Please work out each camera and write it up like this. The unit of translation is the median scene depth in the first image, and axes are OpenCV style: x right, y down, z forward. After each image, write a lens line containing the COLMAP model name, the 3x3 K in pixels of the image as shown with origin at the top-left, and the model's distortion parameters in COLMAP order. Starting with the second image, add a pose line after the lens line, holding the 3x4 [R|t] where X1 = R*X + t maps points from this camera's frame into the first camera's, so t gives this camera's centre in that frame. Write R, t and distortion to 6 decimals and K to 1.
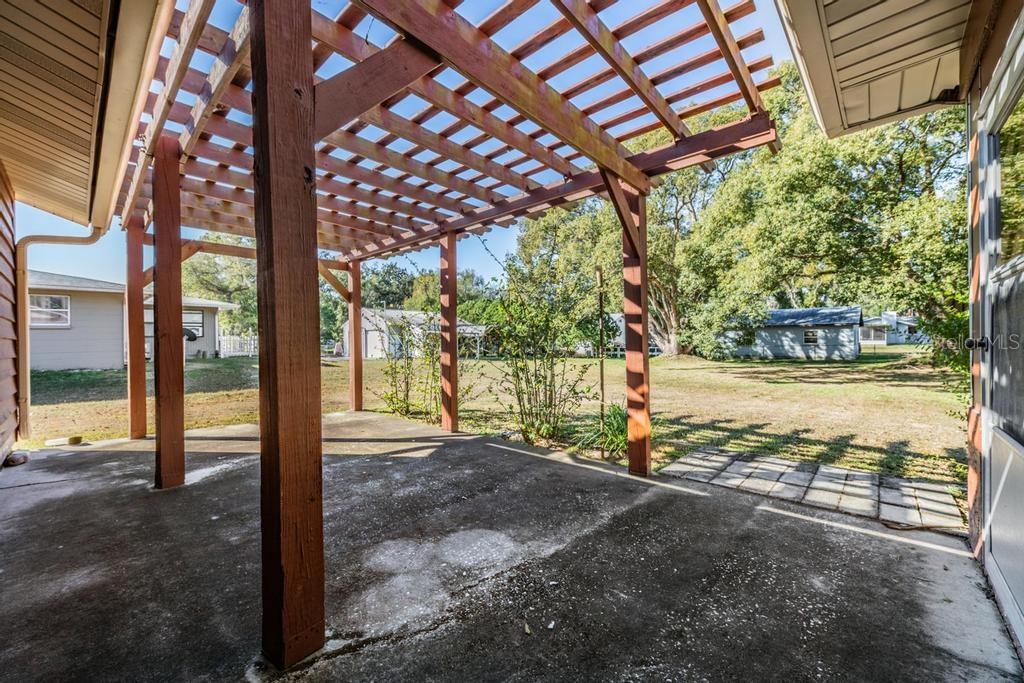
lens RADIAL K [[403.5, 0, 514.8], [0, 403.5, 351.7], [0, 0, 1]] dist [-0.000995, -0.013183]
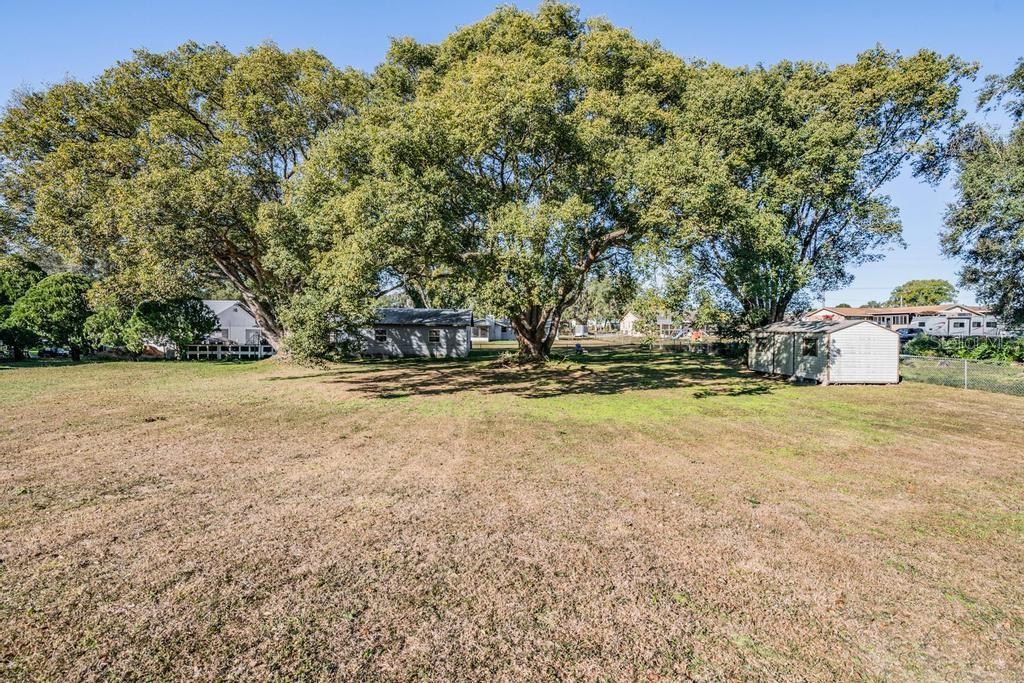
lens RADIAL K [[391.4, 0, 509.6], [0, 391.4, 344.1], [0, 0, 1]] dist [0.002987, -0.000148]
pose [[0.693672, -0.002824, 0.720285, 0.189687], [-0.000180, 0.999992, 0.004094, -0.028813], [-0.720291, -0.002970, 0.693666, 0.206090]]
